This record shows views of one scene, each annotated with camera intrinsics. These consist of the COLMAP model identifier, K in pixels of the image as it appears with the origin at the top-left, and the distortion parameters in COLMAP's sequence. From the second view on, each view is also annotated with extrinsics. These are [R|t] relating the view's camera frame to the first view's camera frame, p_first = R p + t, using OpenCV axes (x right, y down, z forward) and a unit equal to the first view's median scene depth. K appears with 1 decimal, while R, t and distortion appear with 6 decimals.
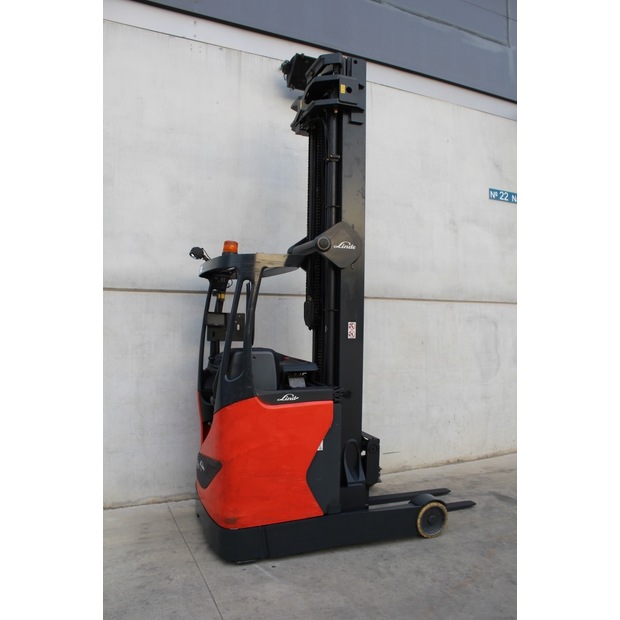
lens RADIAL K [[505.6, 0, 310.0], [0, 505.6, 310.0], [0, 0, 1]] dist [-0.169396, 0.146754]
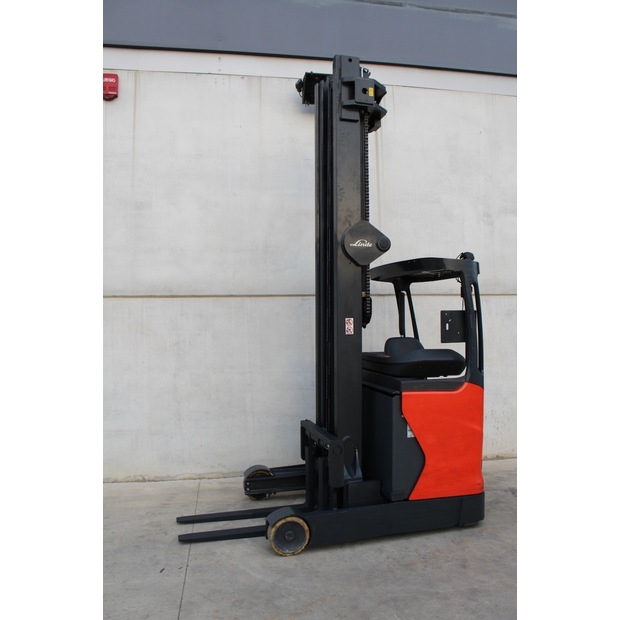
lens RADIAL K [[512.2, 0, 310.0], [0, 512.2, 310.0], [0, 0, 1]] dist [-0.170800, 0.150415]
pose [[0.964120, -0.031852, -0.263549, 0.271807], [0.031400, 0.999489, -0.005927, 0.009052], [0.263603, -0.002561, 0.964628, -0.066453]]
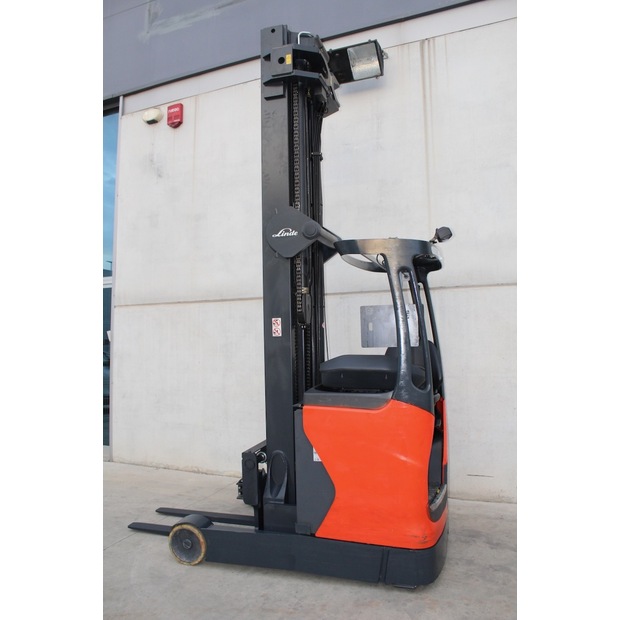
lens RADIAL K [[512.2, 0, 310.0], [0, 512.2, 310.0], [0, 0, 1]] dist [-0.170800, 0.150415]
pose [[0.667722, -0.058785, -0.742086, 0.715737], [0.051754, 0.998131, -0.032501, 0.035300], [0.742610, -0.016705, 0.669516, 0.309078]]
